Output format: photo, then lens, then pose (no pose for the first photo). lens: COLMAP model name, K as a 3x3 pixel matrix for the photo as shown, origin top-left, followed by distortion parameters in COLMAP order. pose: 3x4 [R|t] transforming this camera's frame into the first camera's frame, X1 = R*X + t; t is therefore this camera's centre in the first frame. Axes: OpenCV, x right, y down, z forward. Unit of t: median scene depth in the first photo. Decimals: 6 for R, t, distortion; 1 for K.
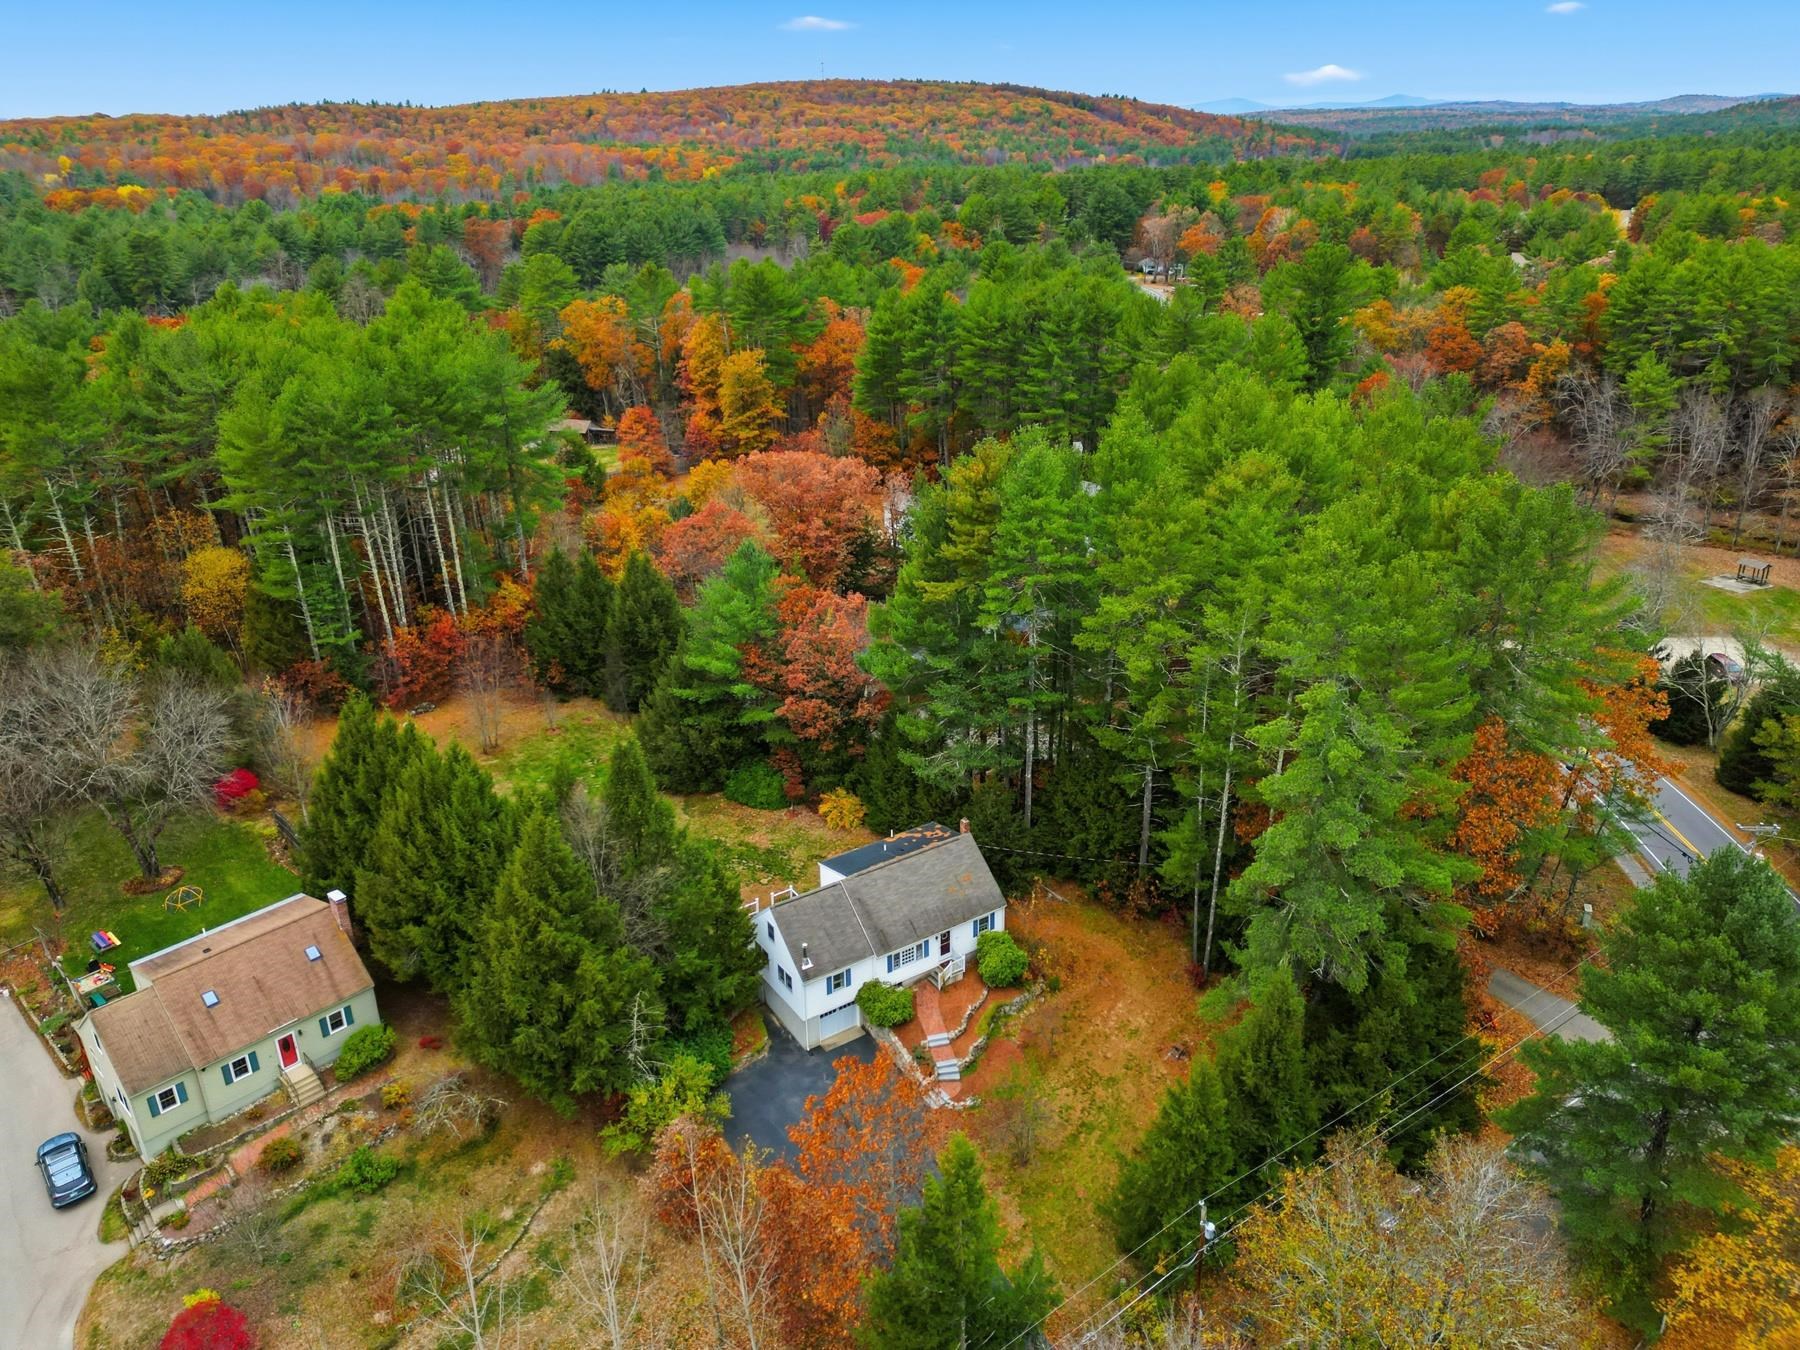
lens RADIAL K [[1243.1, 0, 900.0], [0, 1243.1, 675.0], [0, 0, 1]] dist [0.095596, -0.083060]
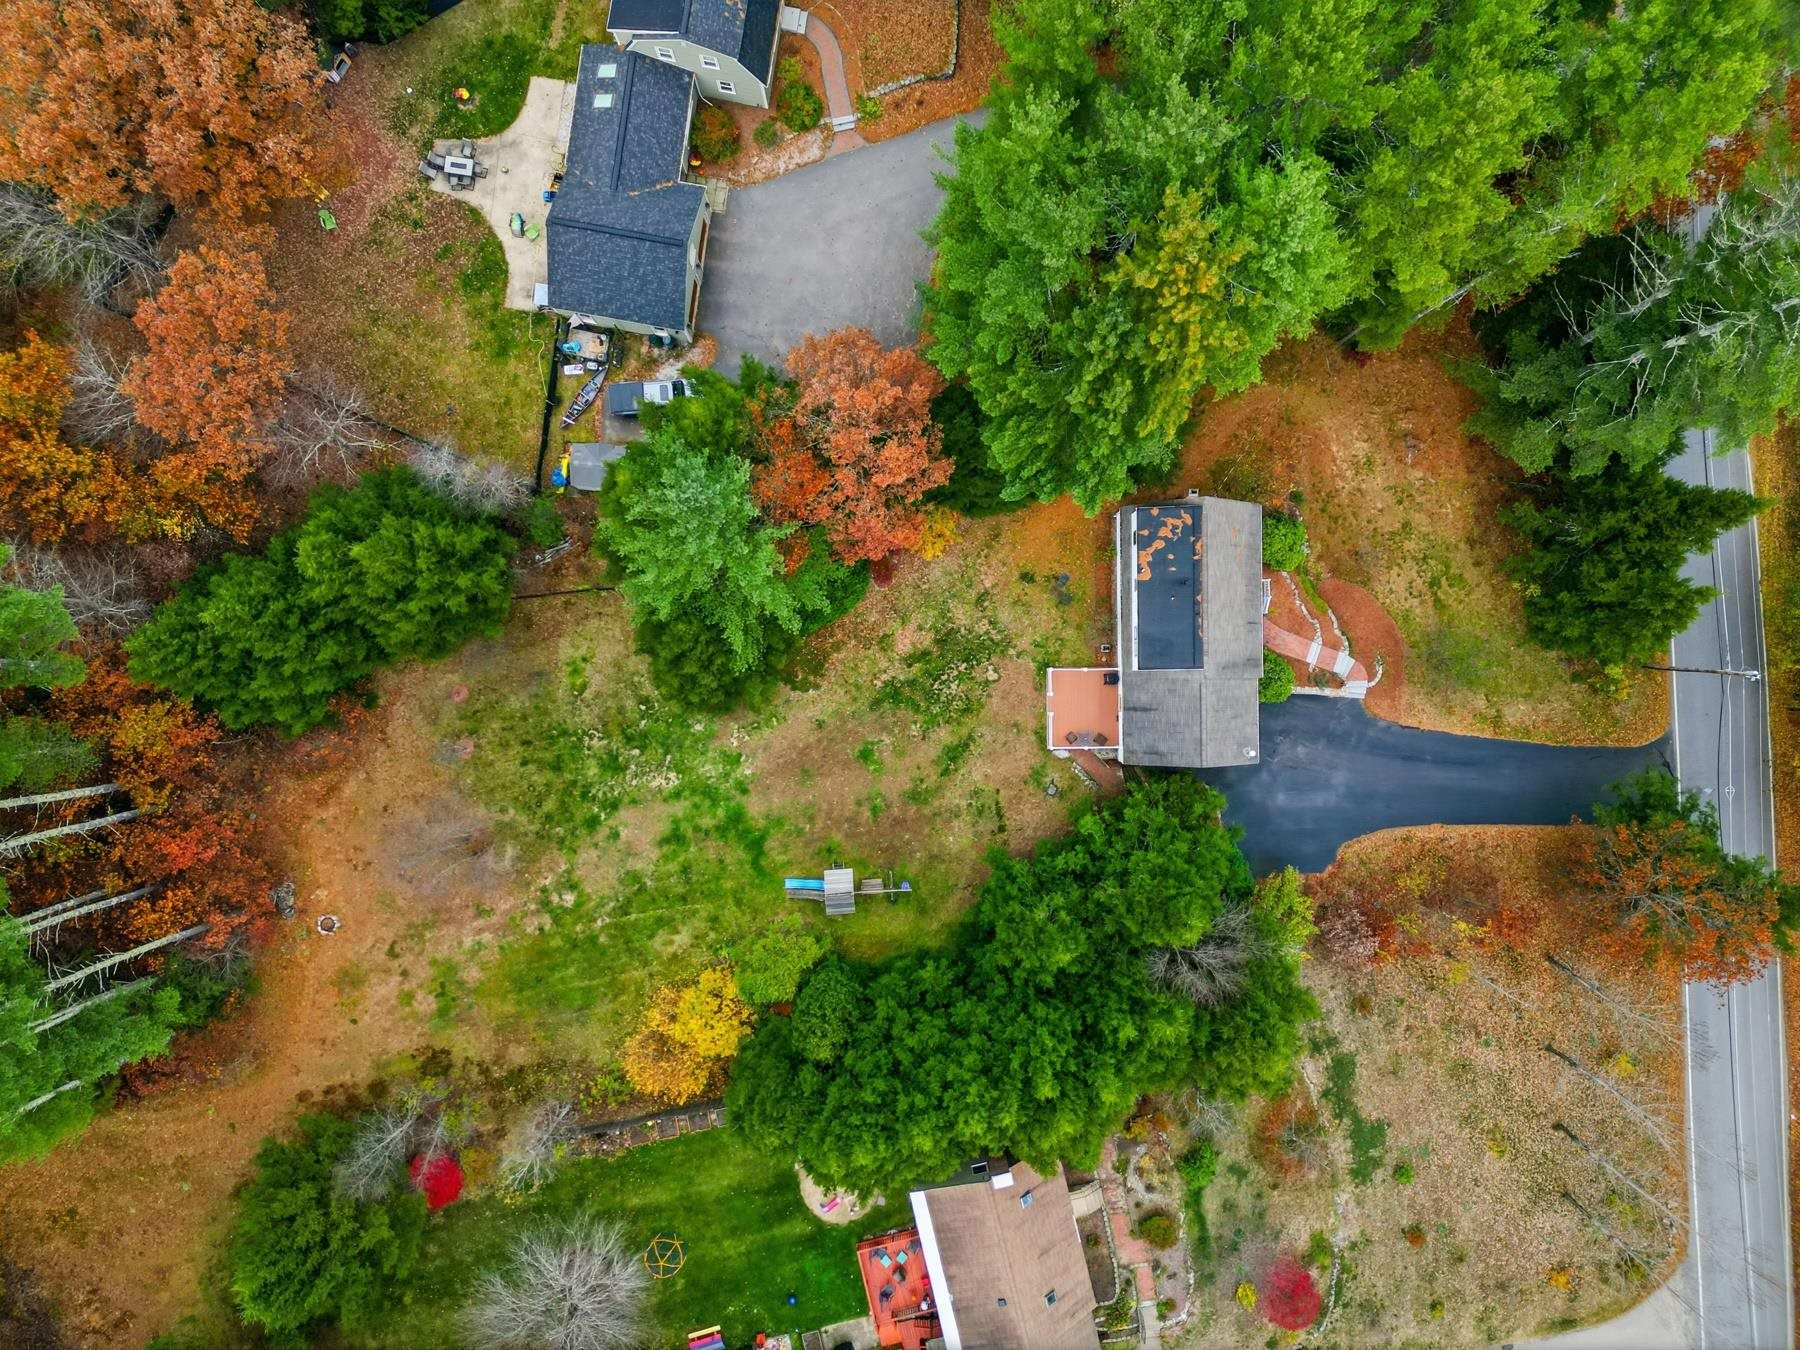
lens RADIAL K [[1260.9, 0, 908.4], [0, 1260.9, 671.3], [0, 0, 1]] dist [0.075402, -0.072677]
pose [[0.549773, -0.834821, 0.028701, -0.185763], [0.319088, 0.241641, 0.916402, -0.732873], [-0.771966, -0.494655, 0.399229, 0.805496]]
